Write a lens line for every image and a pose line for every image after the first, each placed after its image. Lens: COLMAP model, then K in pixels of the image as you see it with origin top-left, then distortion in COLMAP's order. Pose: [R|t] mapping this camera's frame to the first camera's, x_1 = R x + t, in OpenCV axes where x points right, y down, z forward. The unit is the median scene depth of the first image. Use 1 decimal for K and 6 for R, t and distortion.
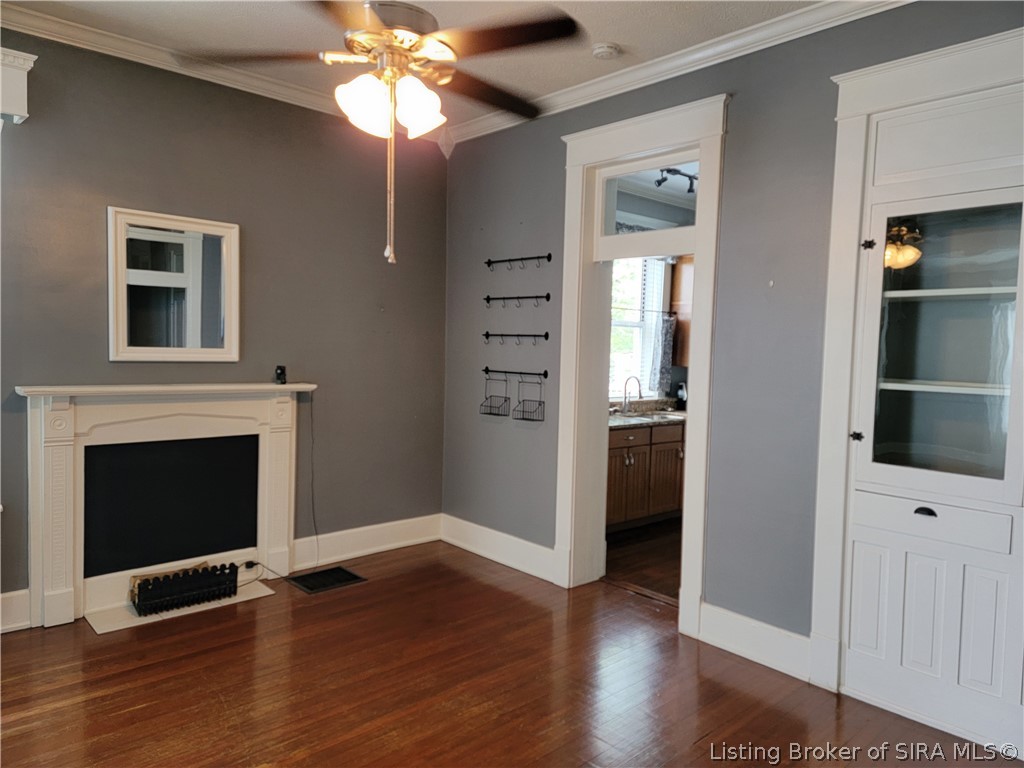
lens RADIAL K [[693.9, 0, 512.0], [0, 693.9, 384.0], [0, 0, 1]] dist [0.100301, -0.083384]
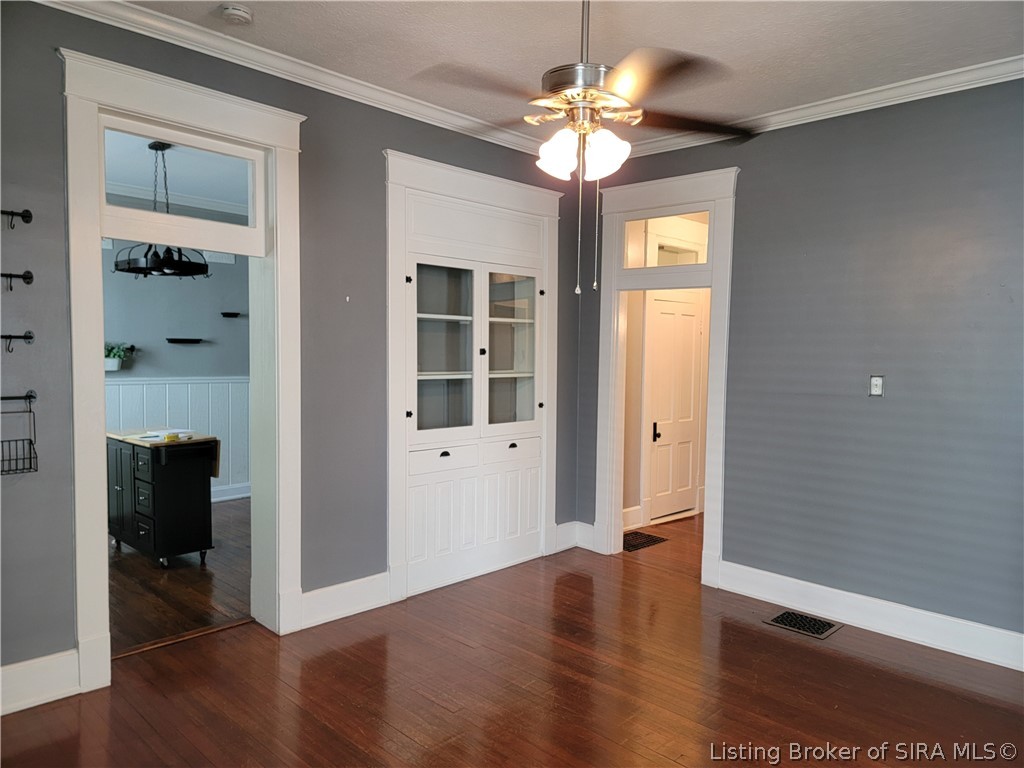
lens RADIAL K [[693.9, 0, 512.0], [0, 693.9, 384.0], [0, 0, 1]] dist [0.100301, -0.083384]
pose [[-0.007058, -0.080970, 0.996692, -0.898514], [0.036178, 0.996043, 0.081174, -0.092061], [-0.999320, 0.036631, -0.004100, 0.794488]]
